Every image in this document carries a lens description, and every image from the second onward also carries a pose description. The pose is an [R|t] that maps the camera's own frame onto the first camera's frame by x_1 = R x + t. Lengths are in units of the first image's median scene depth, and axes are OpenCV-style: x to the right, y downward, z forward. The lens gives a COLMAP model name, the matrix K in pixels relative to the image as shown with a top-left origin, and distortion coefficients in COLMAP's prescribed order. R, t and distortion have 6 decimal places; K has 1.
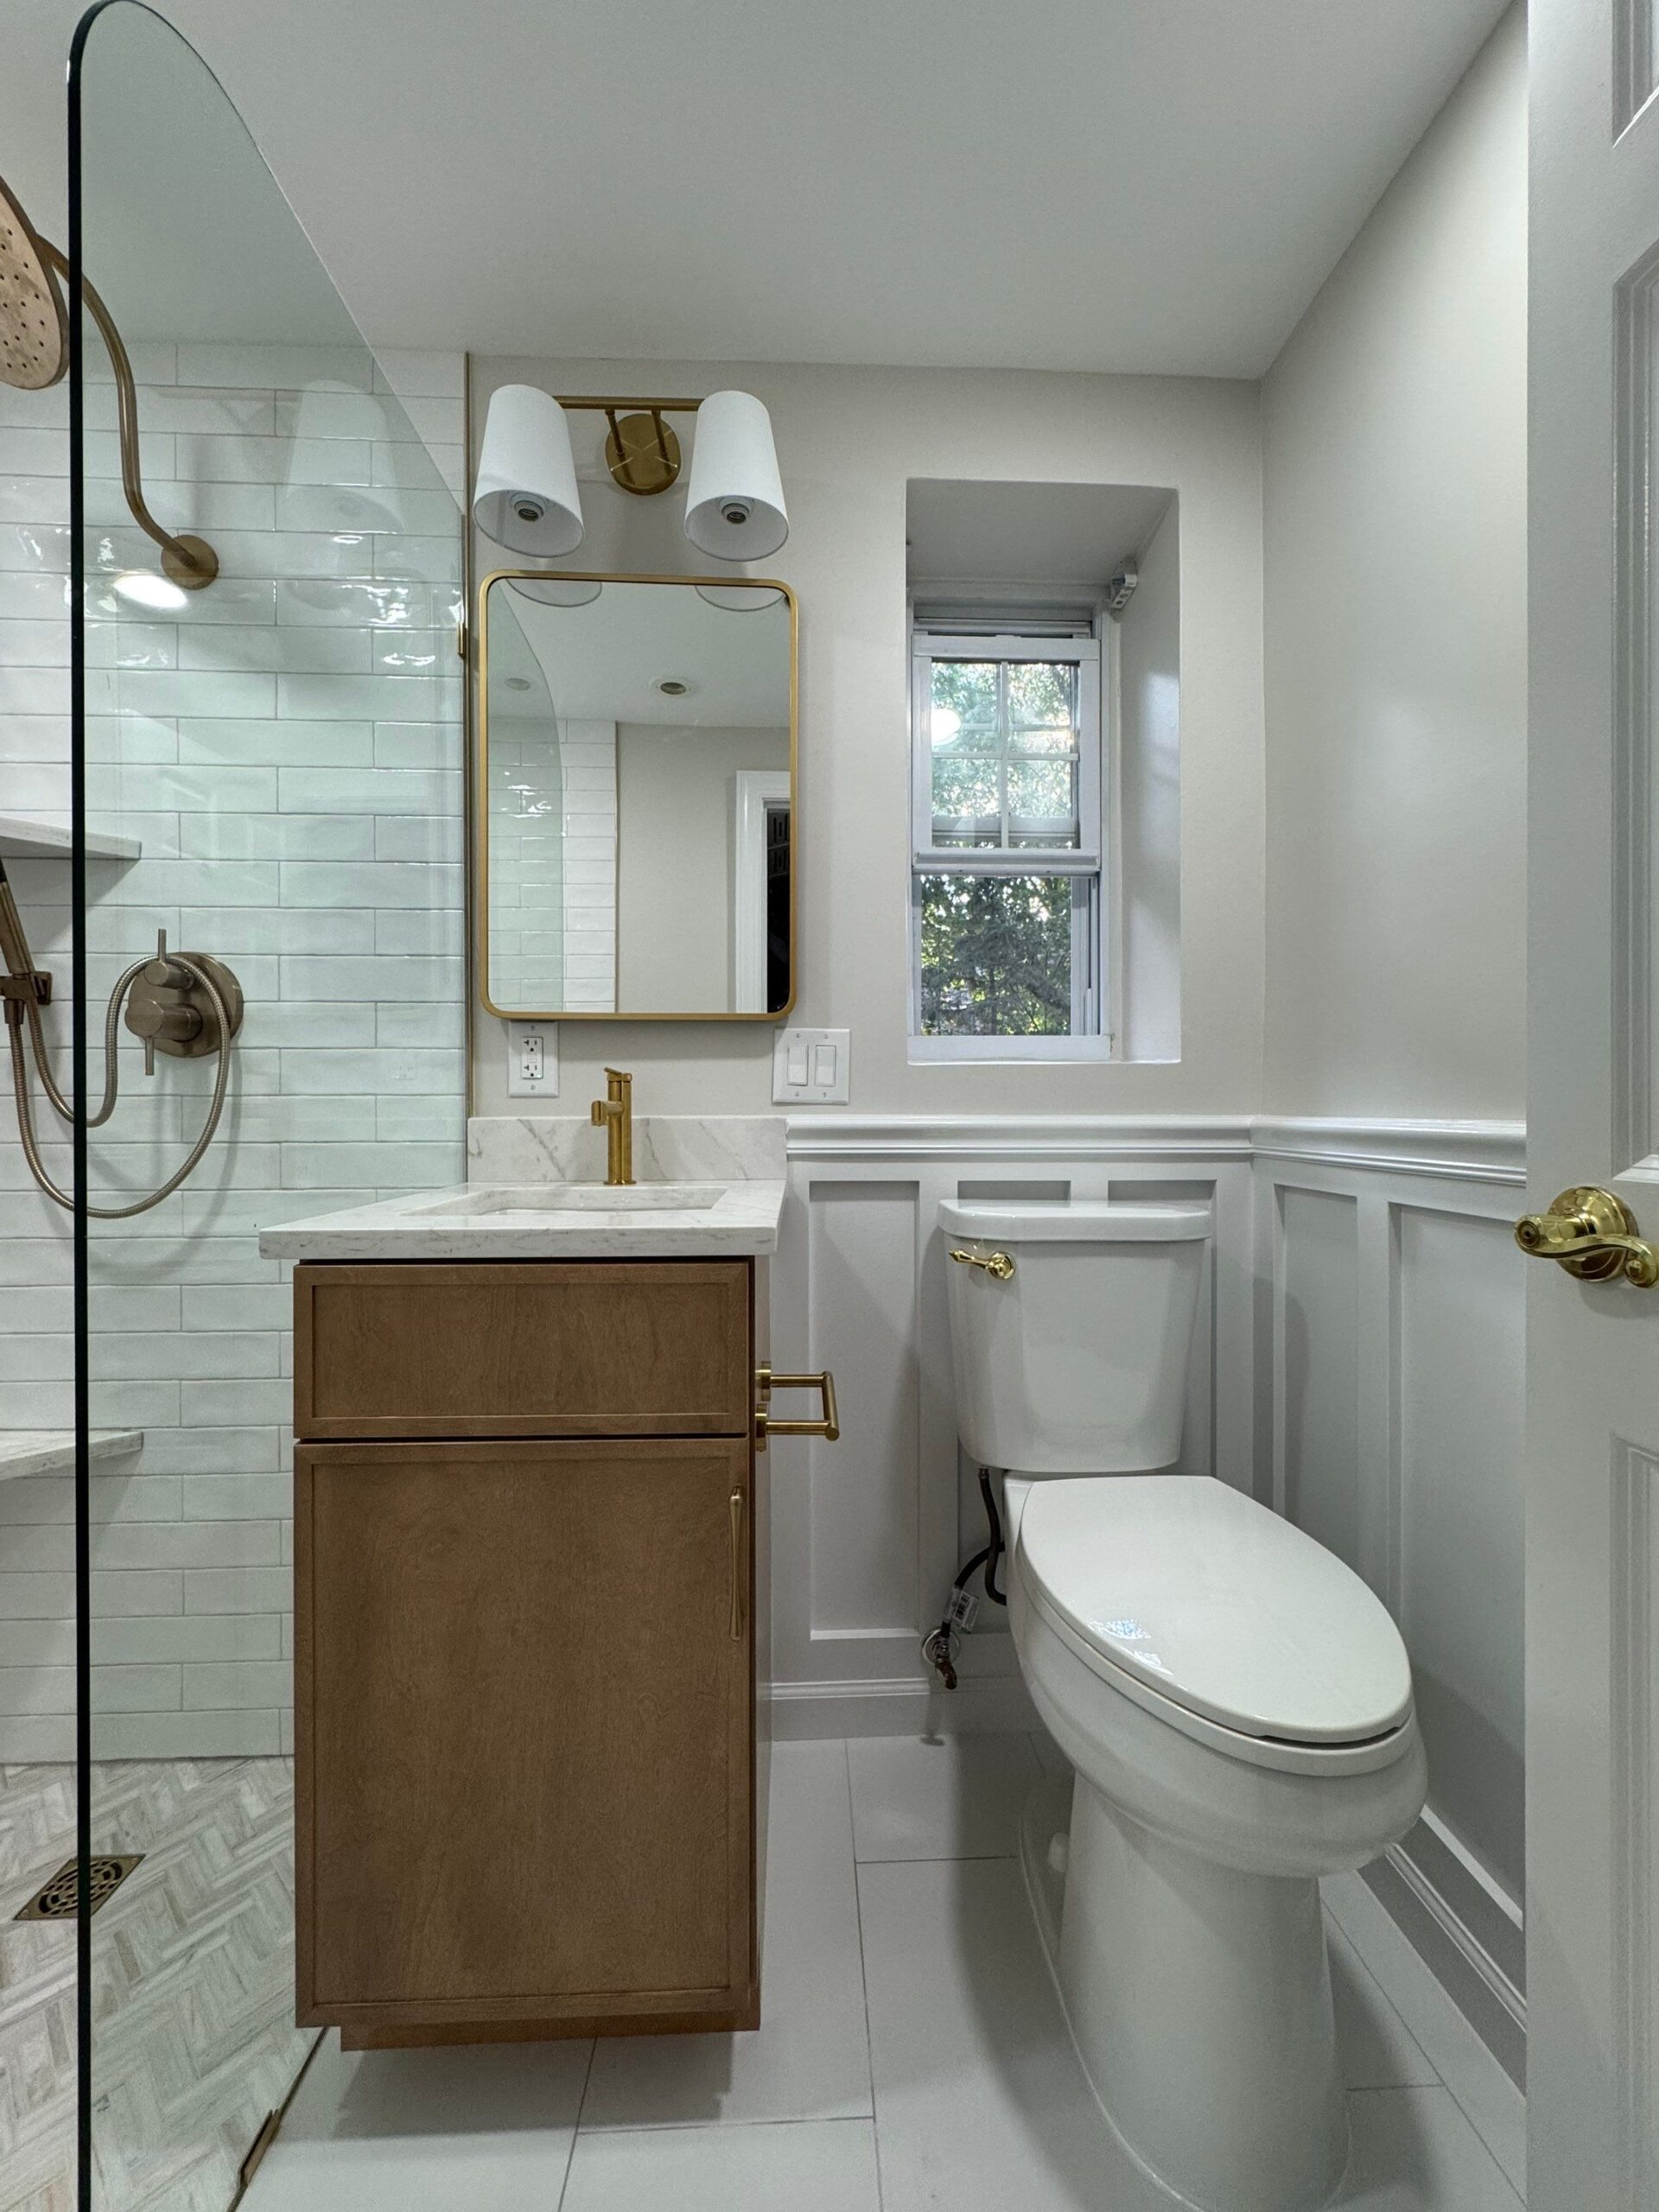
lens RADIAL K [[888.6, 0, 830.0], [0, 888.6, 1107.9], [0, 0, 1]] dist [0.002762, 0.001438]
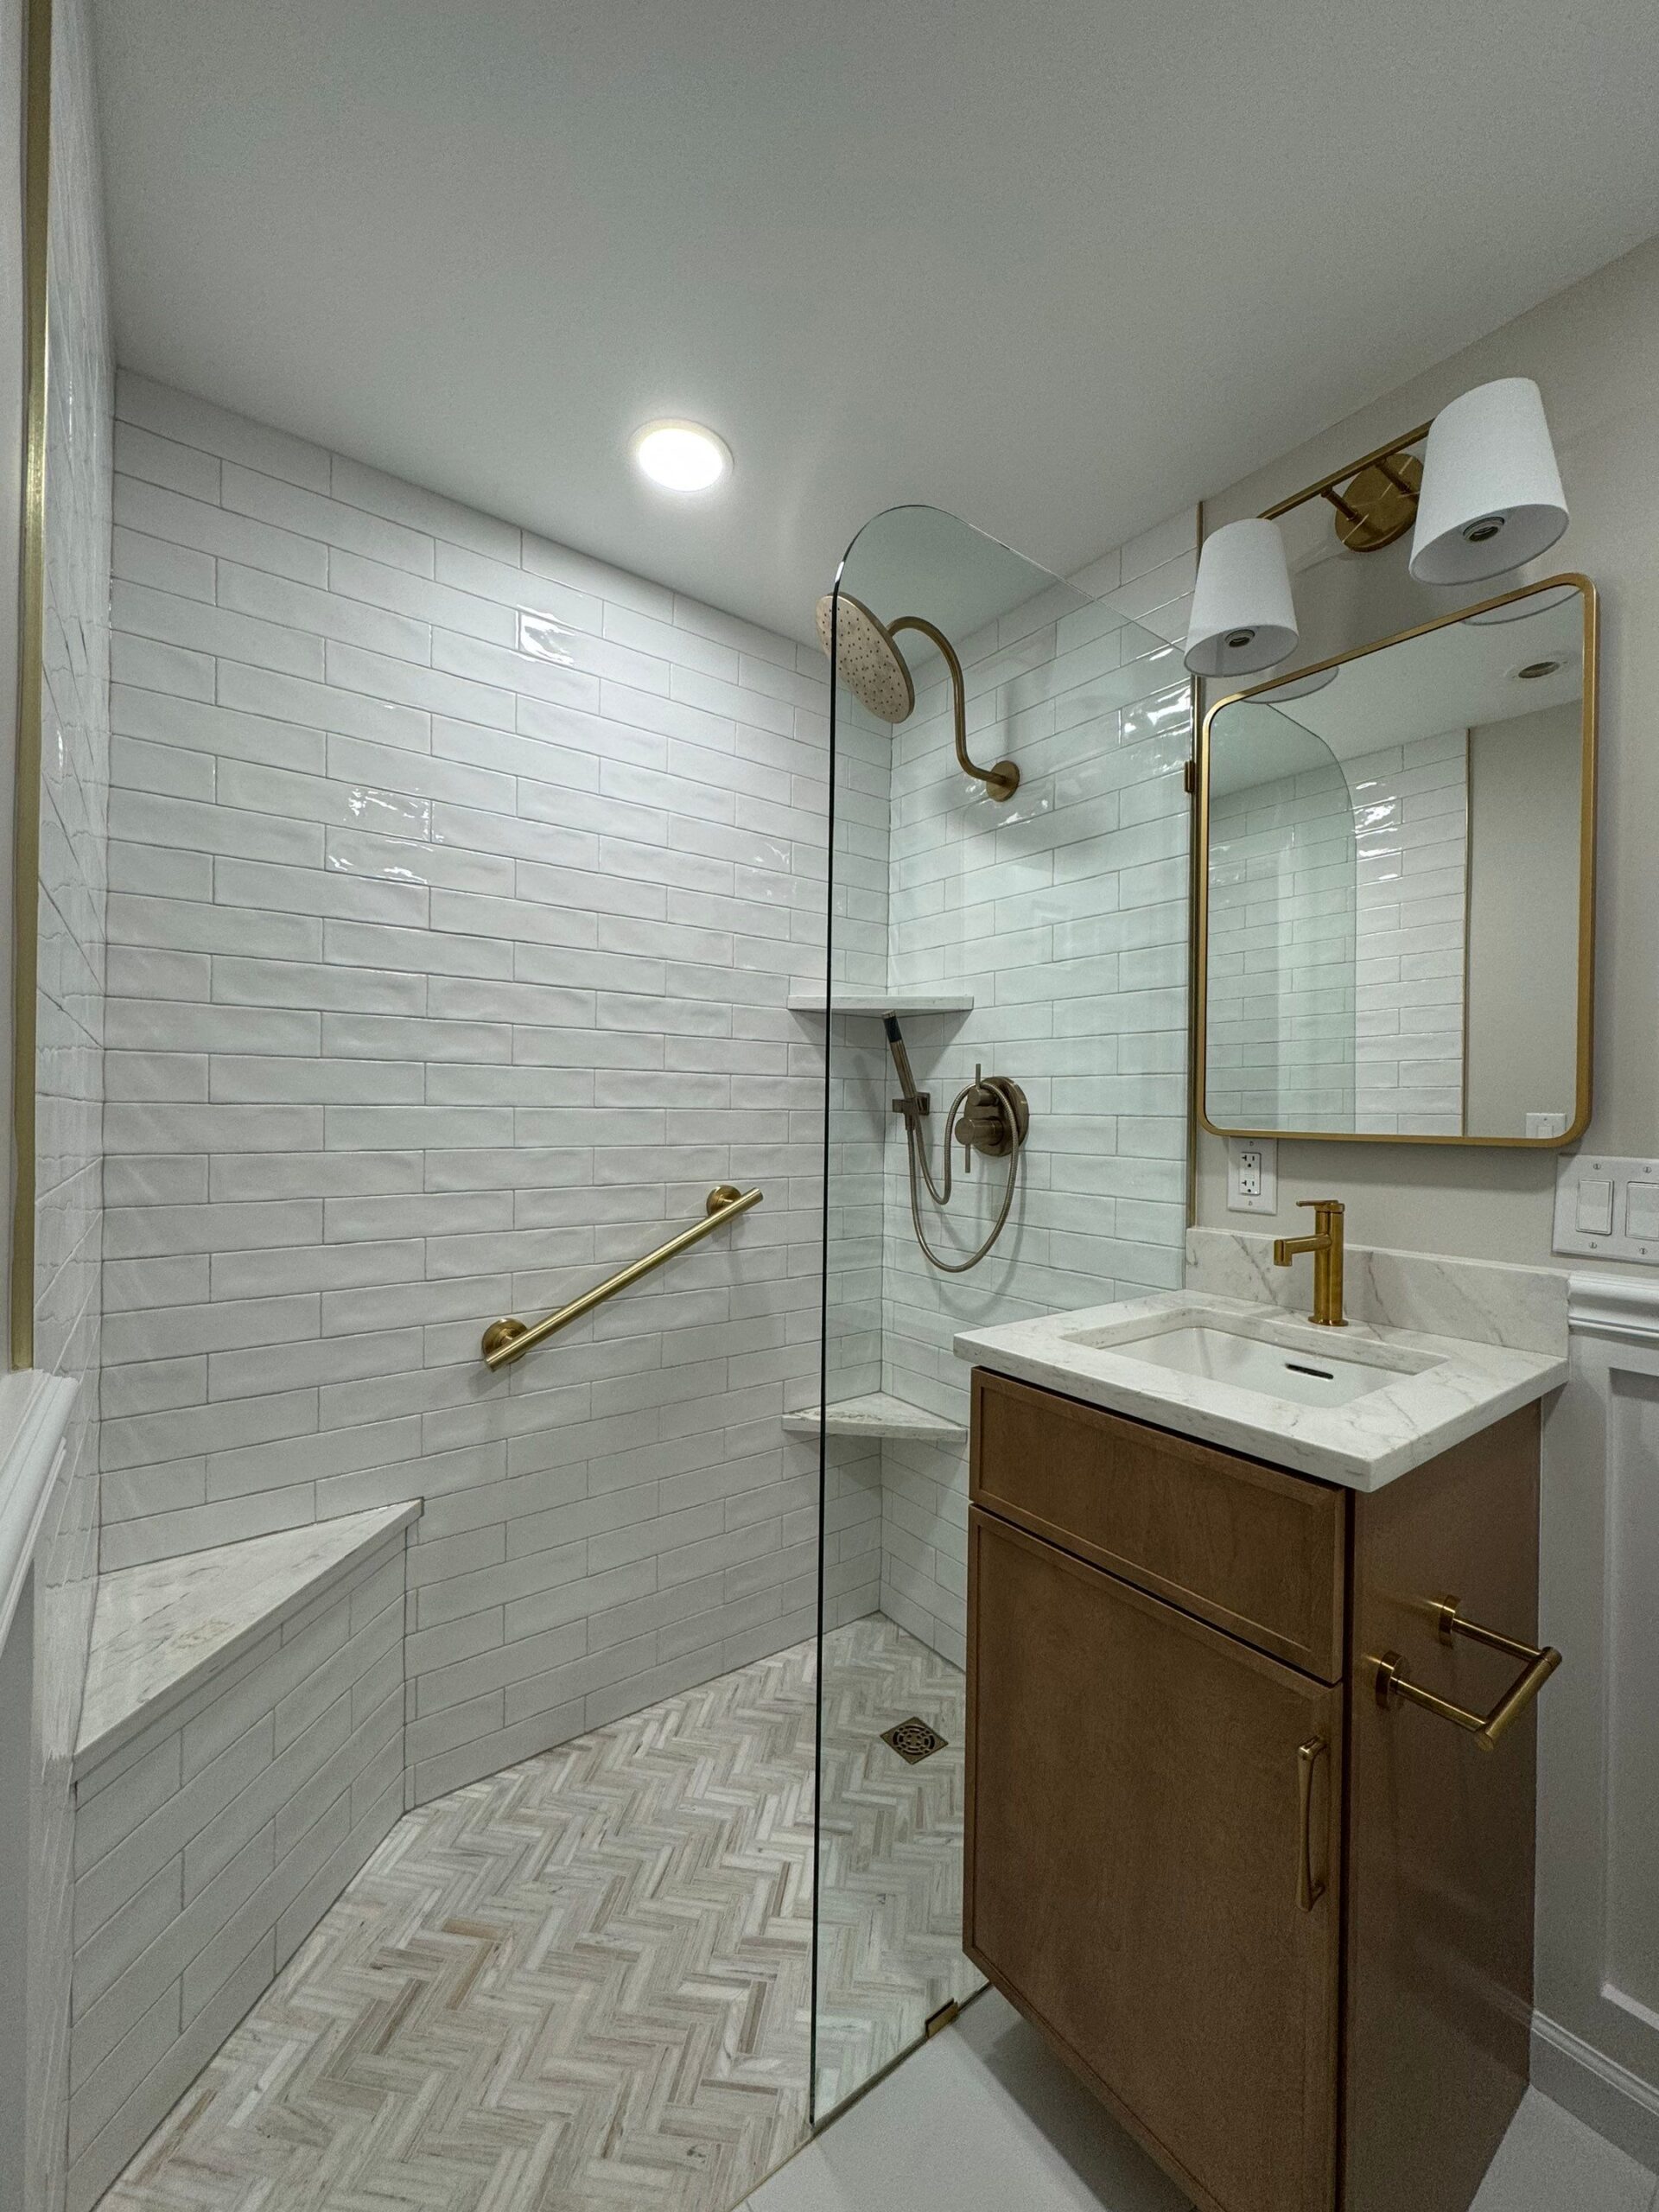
lens RADIAL K [[888.6, 0, 834.2], [0, 888.6, 1108.4], [0, 0, 1]] dist [0.002762, 0.001438]
pose [[0.574533, 0.010491, -0.818414, 0.215512], [-0.016073, 0.999870, 0.001533, -0.126125], [0.818323, 0.012274, 0.574627, 0.049142]]
